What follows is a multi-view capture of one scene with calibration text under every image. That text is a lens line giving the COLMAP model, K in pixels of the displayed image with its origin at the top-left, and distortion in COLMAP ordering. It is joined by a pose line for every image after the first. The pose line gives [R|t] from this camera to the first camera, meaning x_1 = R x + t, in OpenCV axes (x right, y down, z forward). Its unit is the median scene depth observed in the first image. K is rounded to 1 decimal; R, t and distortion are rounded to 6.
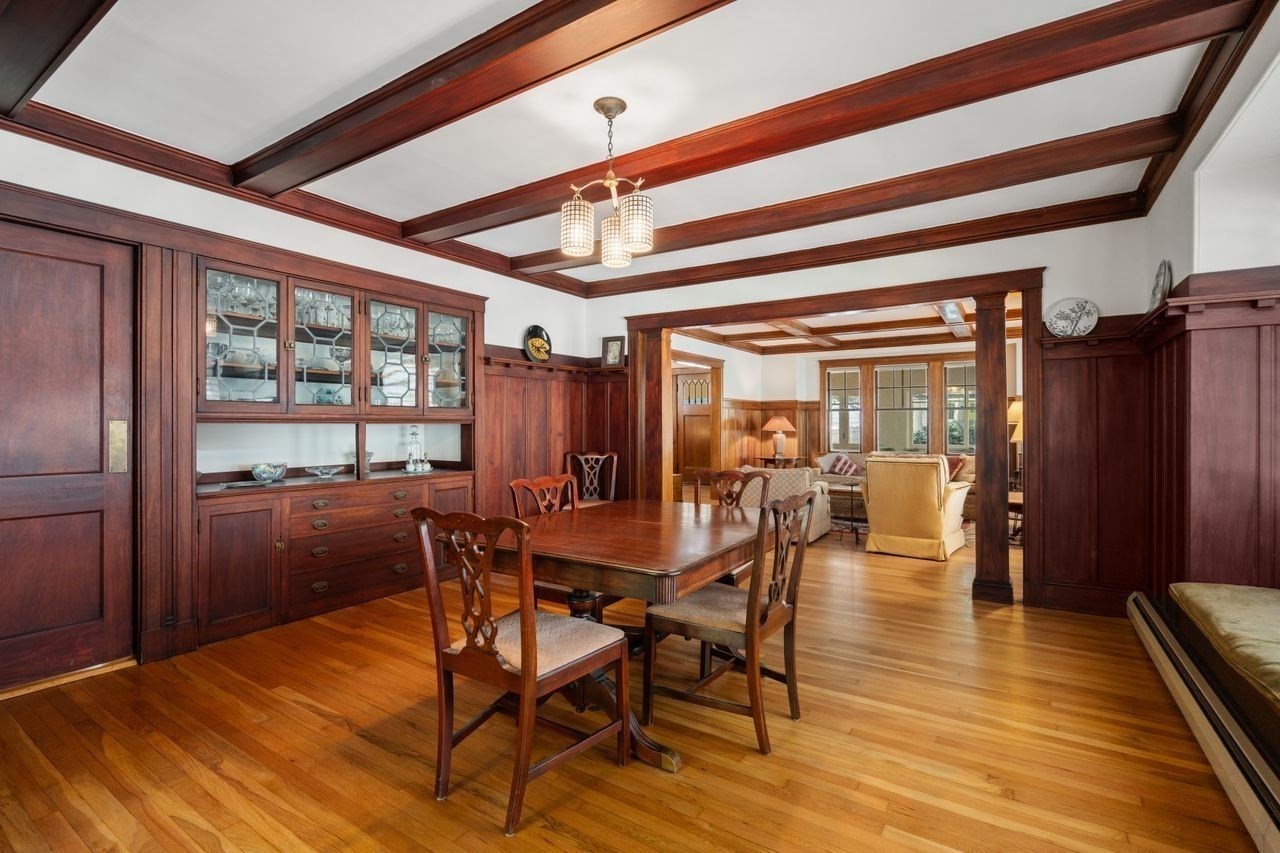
lens RADIAL K [[588.7, 0, 640.5], [0, 588.7, 424.3], [0, 0, 1]] dist [-0.001933, 0.001479]
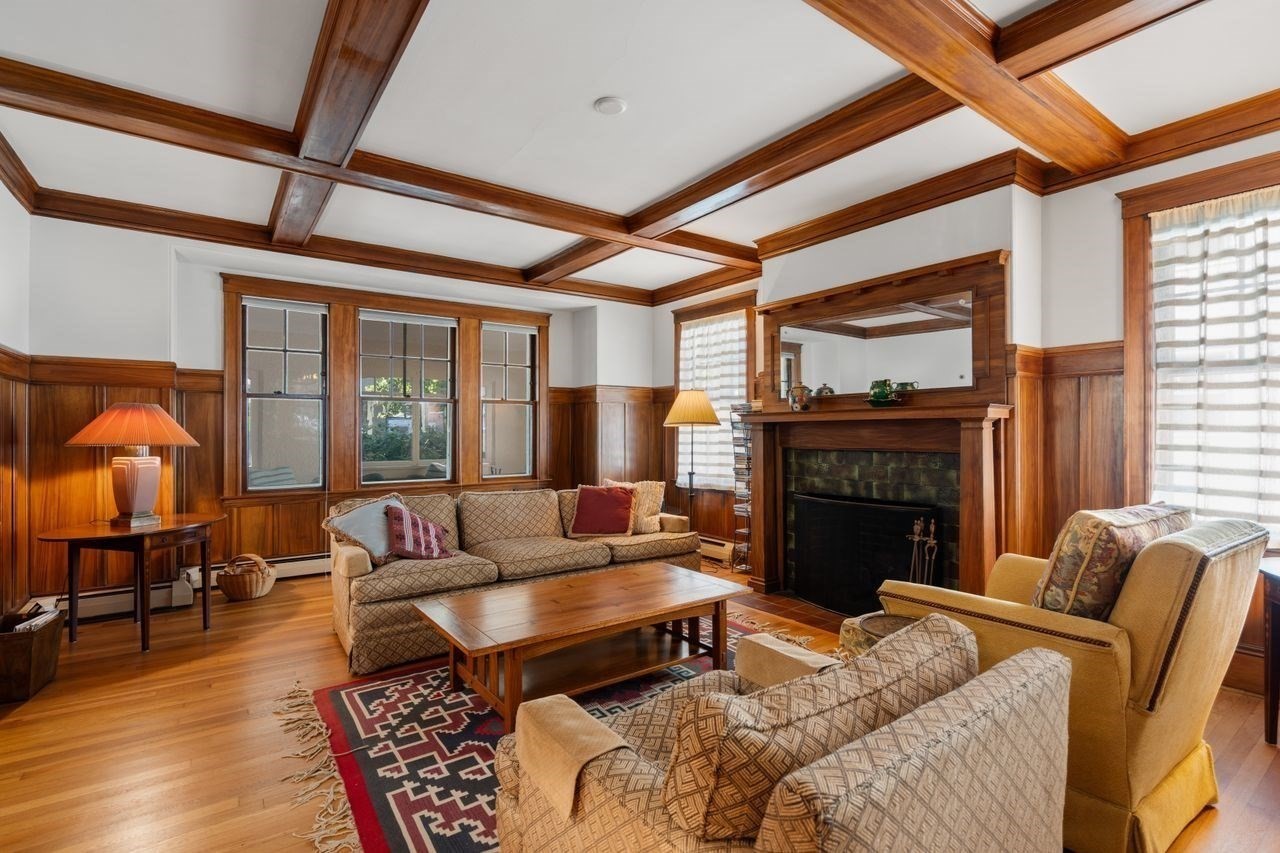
lens RADIAL K [[588.7, 0, 632.6], [0, 588.7, 429.0], [0, 0, 1]] dist [-0.001933, 0.001479]
pose [[0.363616, 0.004517, 0.931538, 0.022917], [0.002644, 0.999979, -0.005881, 0.004008], [-0.931545, 0.004601, 0.363596, 0.582894]]
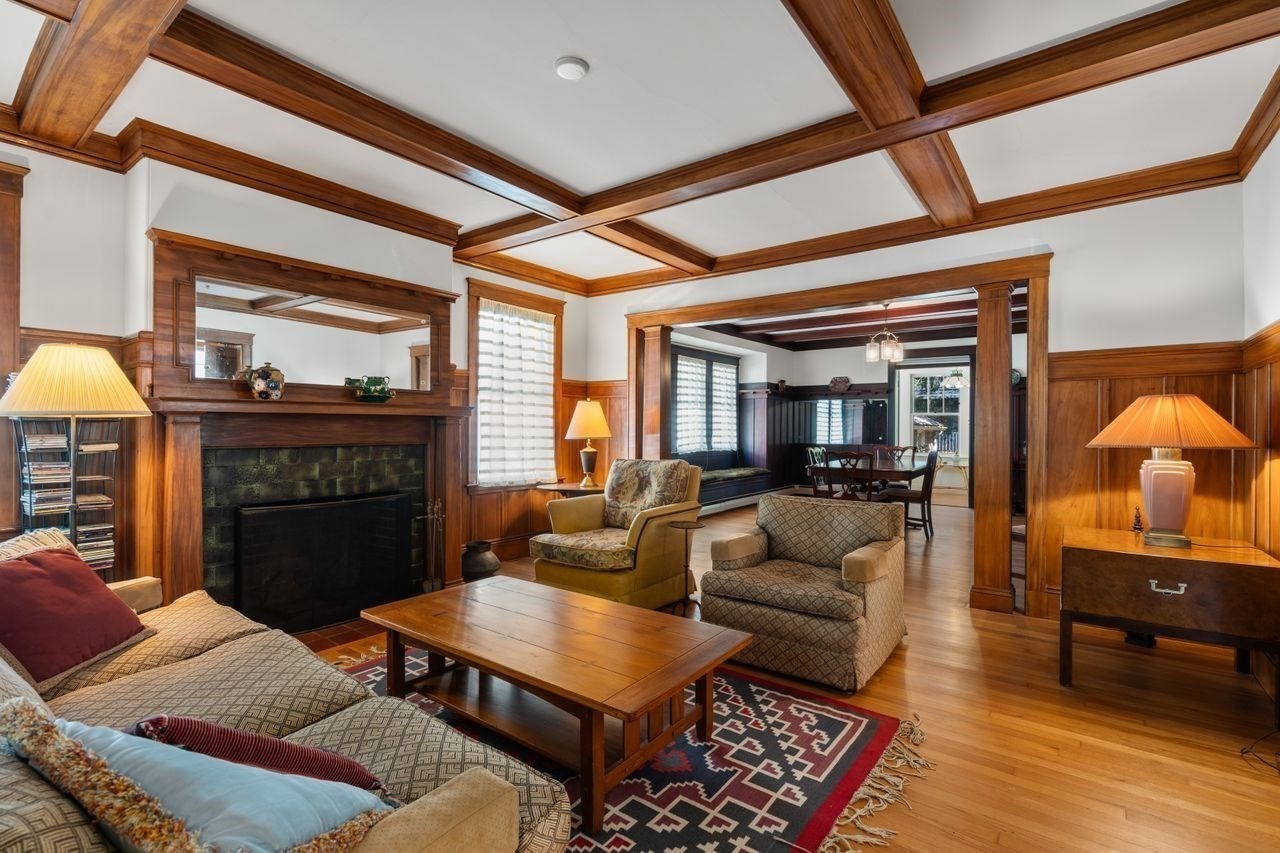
lens RADIAL K [[588.7, 0, 638.6], [0, 588.7, 429.7], [0, 0, 1]] dist [-0.001933, 0.001479]
pose [[-0.997830, 0.000032, 0.065848, 0.499997], [0.000275, 0.999993, 0.003680, 0.005683], [-0.065848, 0.003691, -0.997823, 1.410363]]
